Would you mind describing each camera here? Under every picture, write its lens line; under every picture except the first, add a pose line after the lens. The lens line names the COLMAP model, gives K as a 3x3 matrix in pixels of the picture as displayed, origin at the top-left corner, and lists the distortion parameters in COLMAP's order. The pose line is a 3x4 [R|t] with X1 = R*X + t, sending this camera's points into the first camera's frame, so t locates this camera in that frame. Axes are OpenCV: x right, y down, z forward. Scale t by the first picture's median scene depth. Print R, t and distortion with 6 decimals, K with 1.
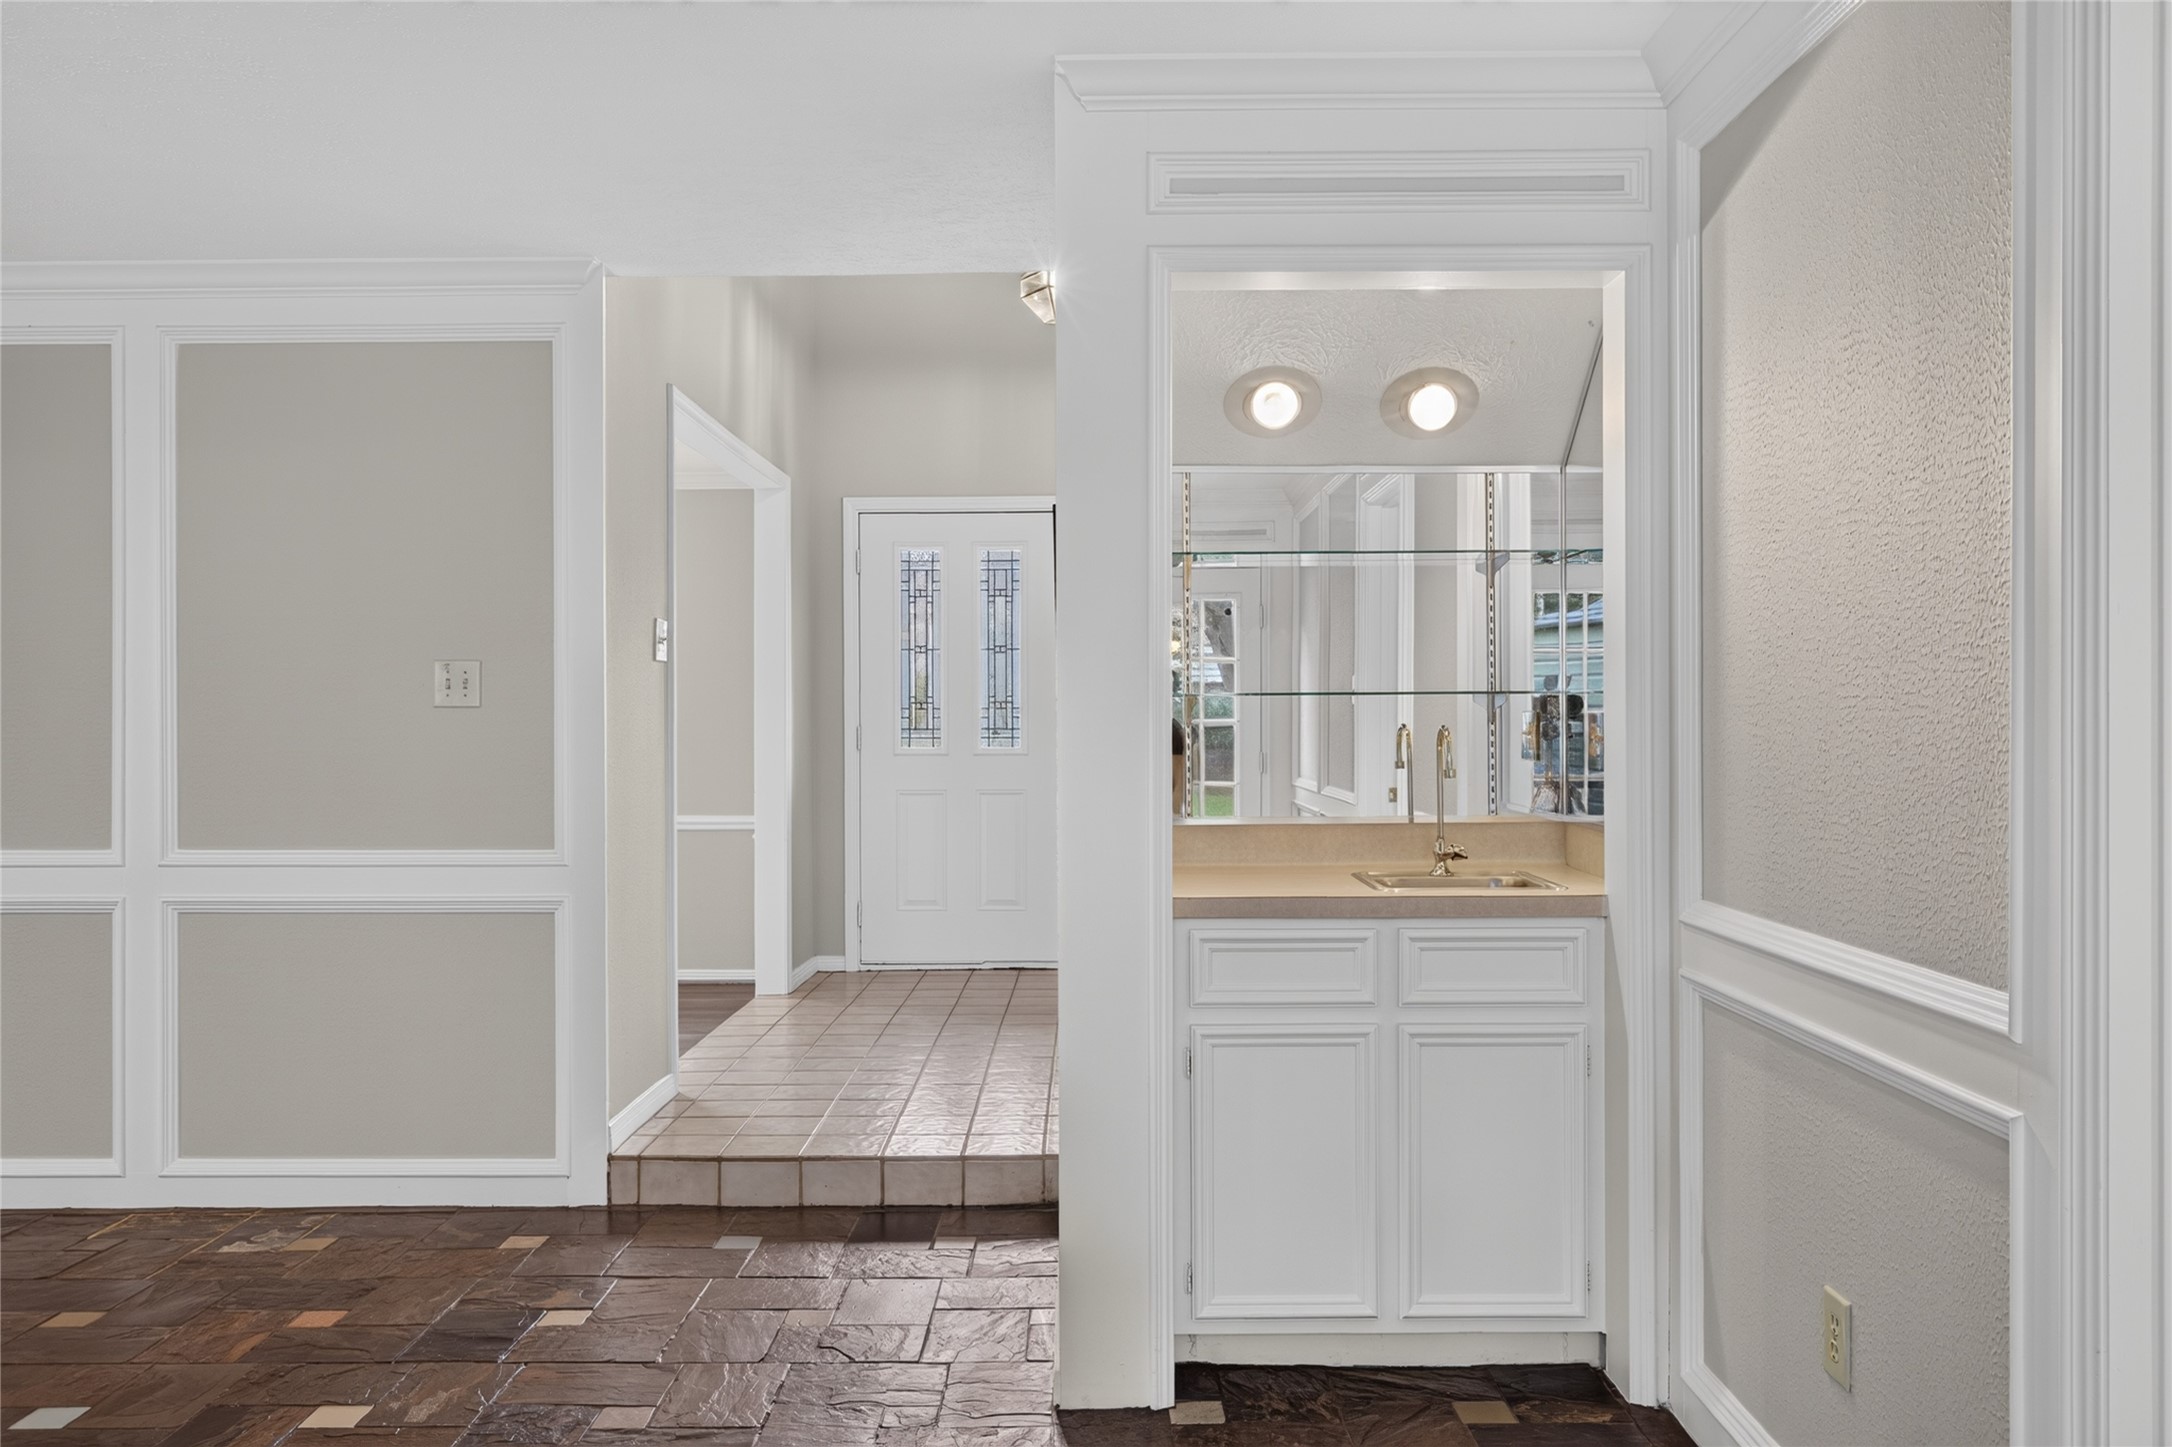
lens RADIAL K [[1756.3, 0, 1083.8], [0, 1756.3, 707.5], [0, 0, 1]] dist [-0.000285, 0.000581]
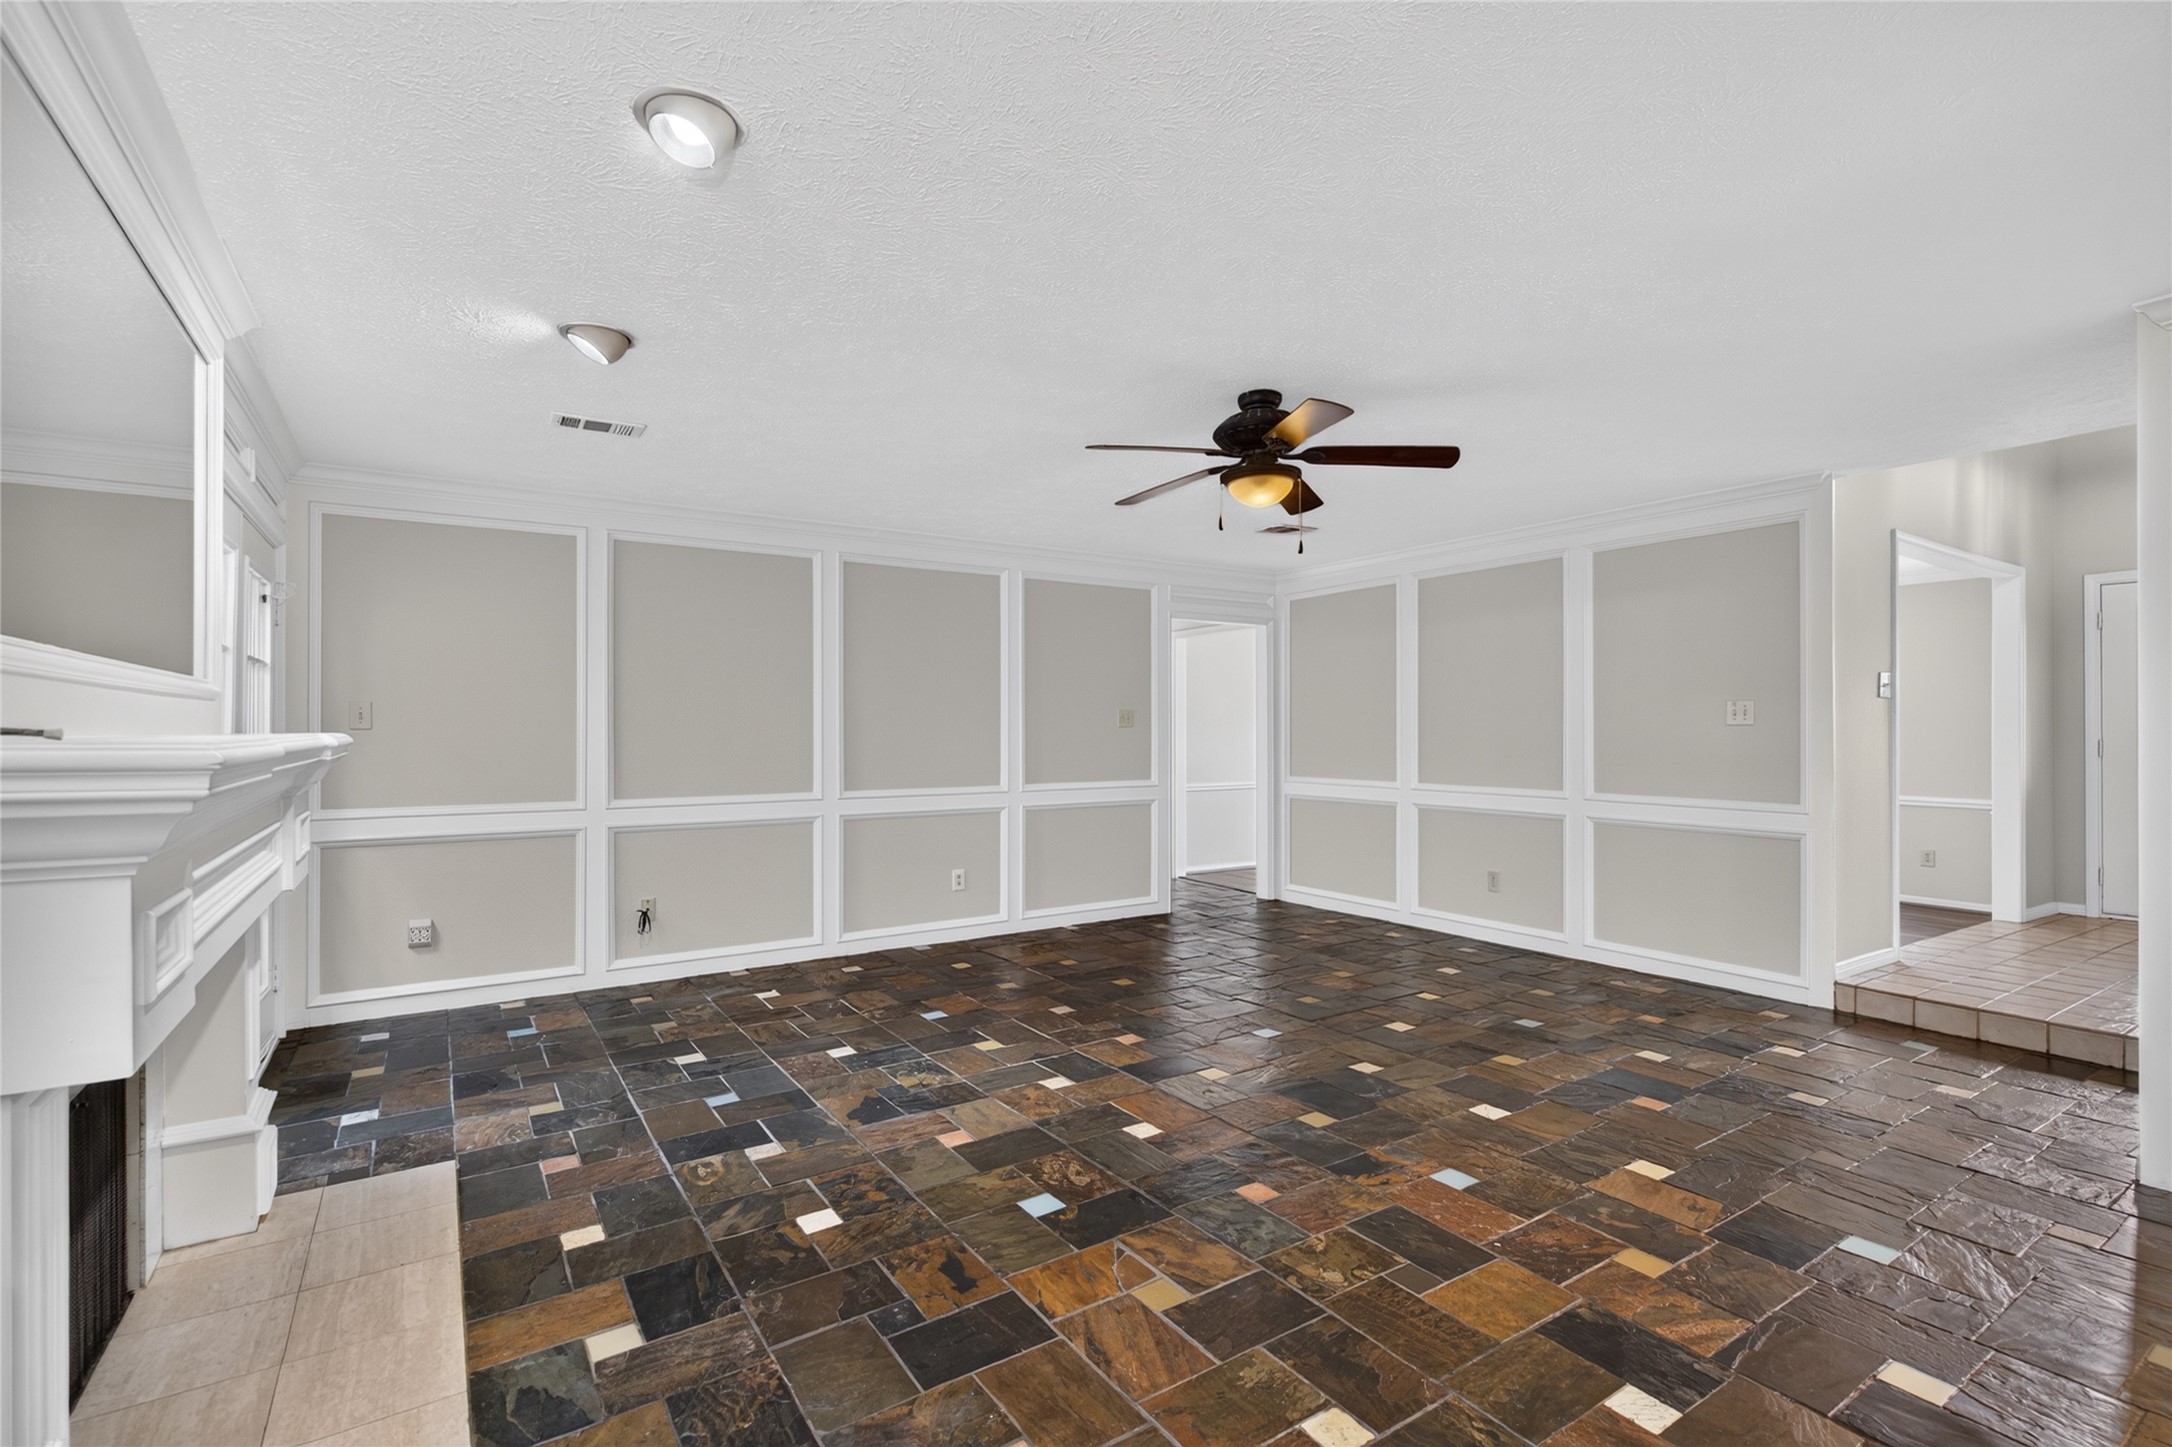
lens RADIAL K [[1024.5, 0, 1083.5], [0, 1024.5, 722.0], [0, 0, 1]] dist [-0.000460, 0.000408]
pose [[0.564947, -0.002421, -0.825124, 0.148509], [-0.001581, 0.999991, -0.004016, 0.001866], [0.825126, 0.003573, 0.564938, -0.194115]]
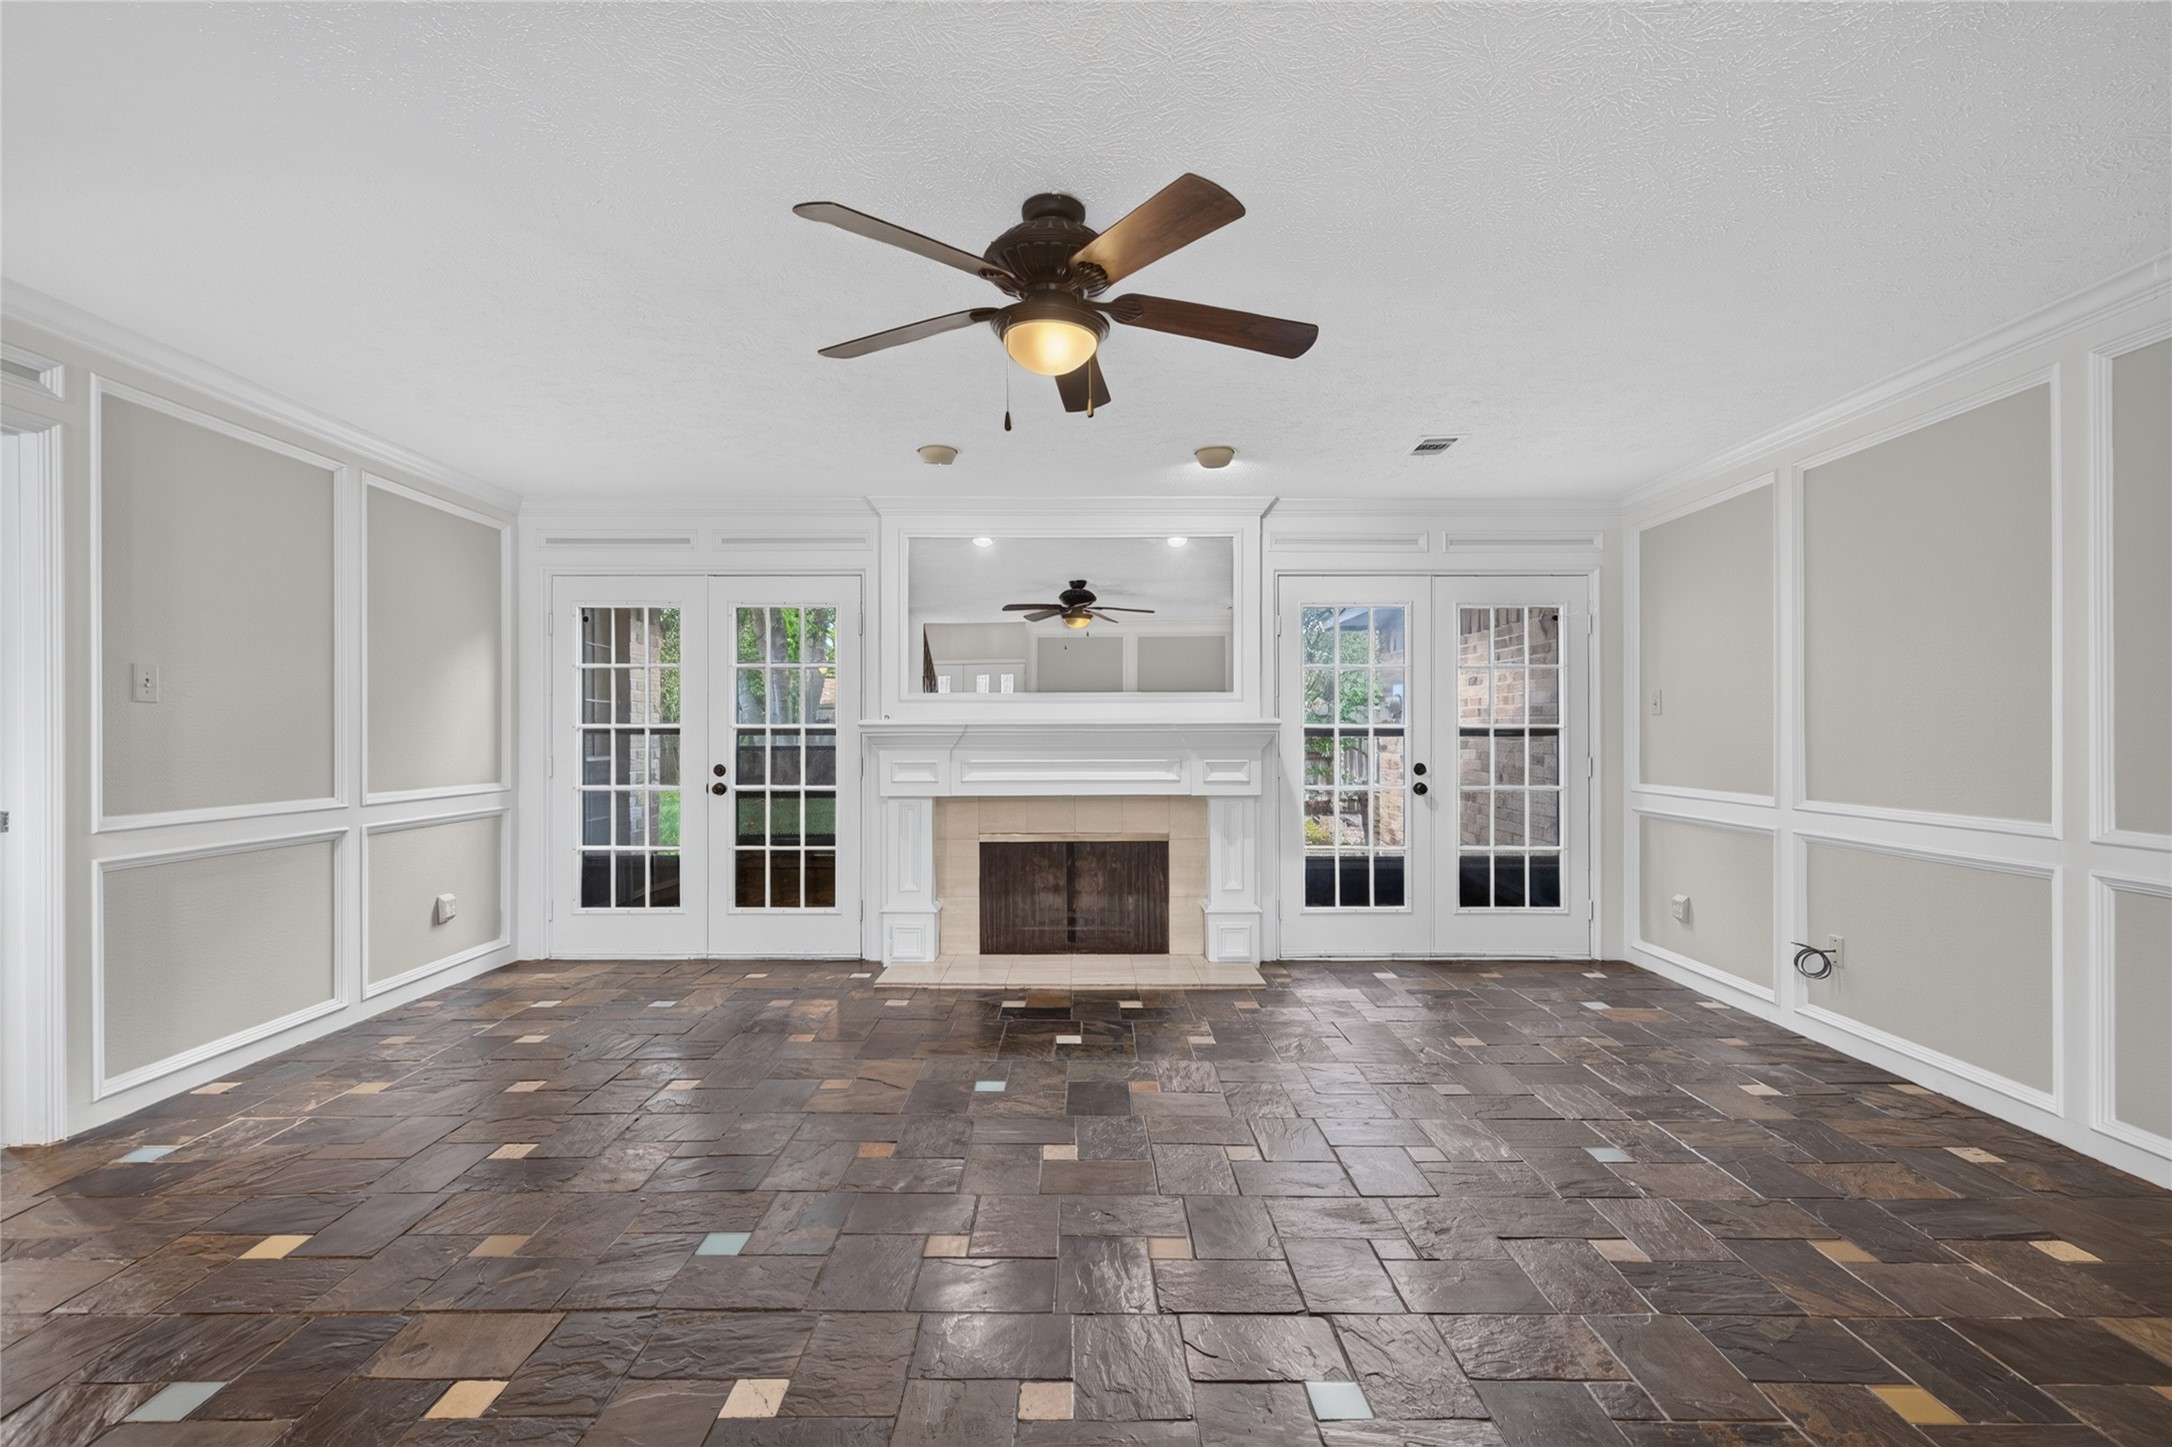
lens RADIAL K [[980.5, 0, 1087.5], [0, 980.5, 727.5], [0, 0, 1]] dist [0.011050, -0.000354]
pose [[-0.999923, 0.010001, -0.007405, -0.569496], [0.010018, 0.999947, -0.002270, 0.019367], [0.007382, -0.002344, -0.999970, 1.113707]]
